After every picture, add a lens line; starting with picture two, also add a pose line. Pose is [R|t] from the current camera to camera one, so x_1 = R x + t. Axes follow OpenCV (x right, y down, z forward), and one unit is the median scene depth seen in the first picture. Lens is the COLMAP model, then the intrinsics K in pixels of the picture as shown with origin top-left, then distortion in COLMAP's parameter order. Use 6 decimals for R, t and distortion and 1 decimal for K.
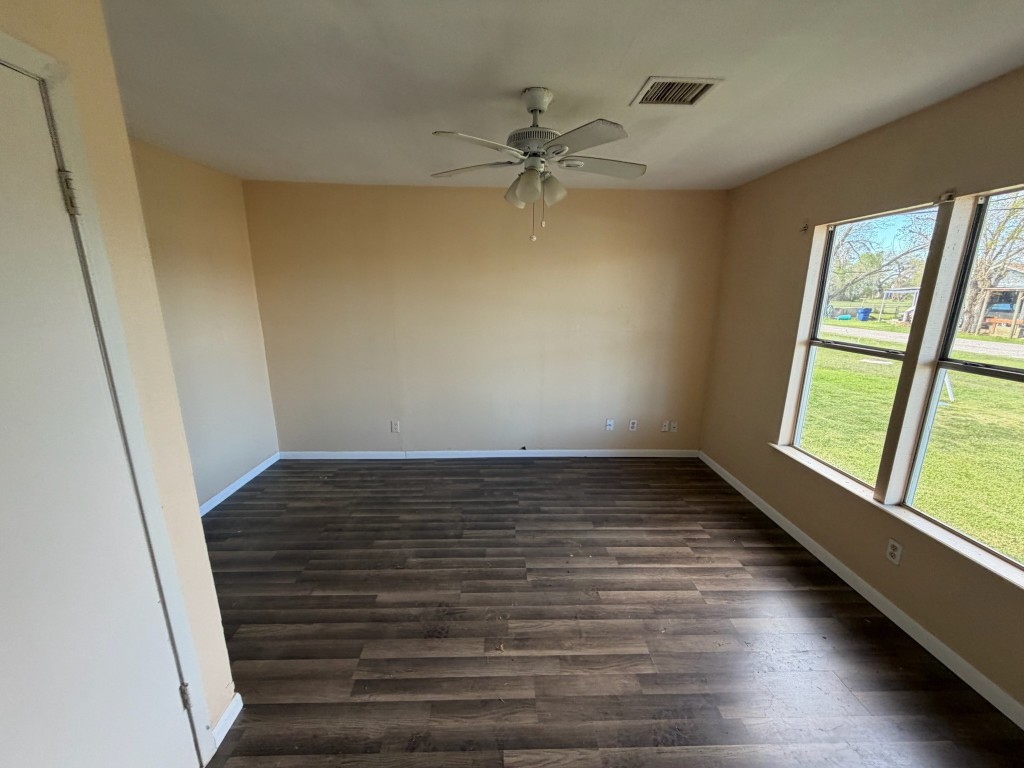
lens RADIAL K [[407.0, 0, 510.0], [0, 407.0, 384.1], [0, 0, 1]] dist [0.000615, -0.000015]
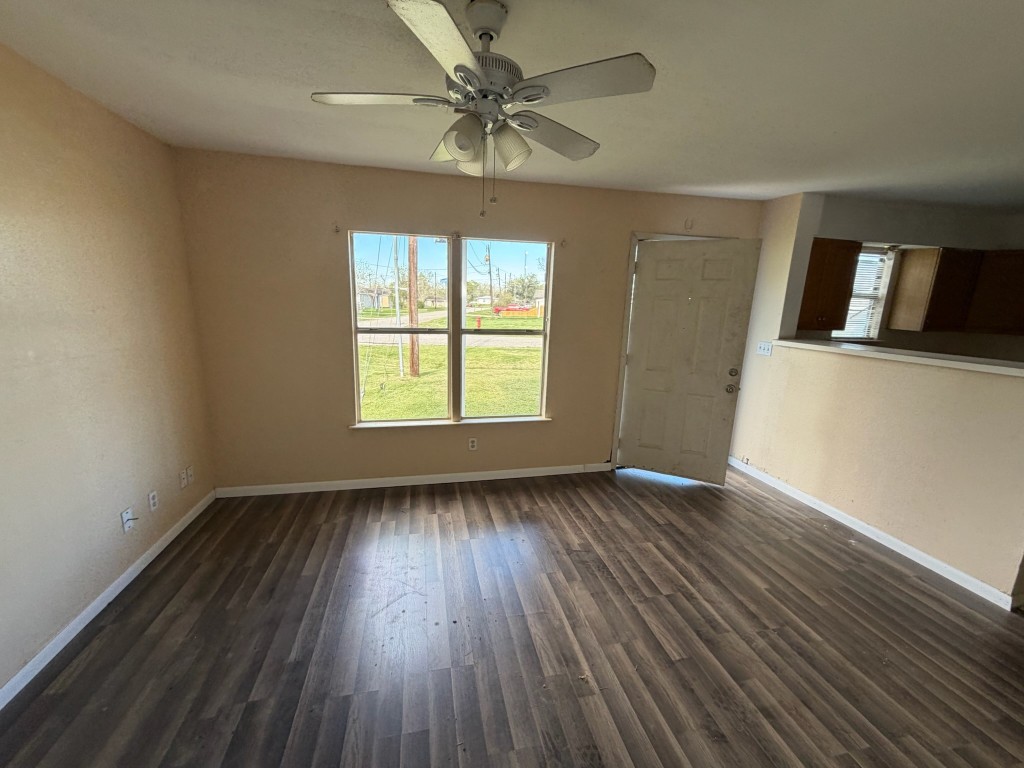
lens RADIAL K [[404.5, 0, 510.1], [0, 404.5, 388.1], [0, 0, 1]] dist [-0.002258, -0.000304]
pose [[-0.189500, -0.220179, 0.956876, -0.610049], [0.192442, 0.947304, 0.256087, -0.199551], [-0.962837, 0.232672, -0.137143, 0.965404]]
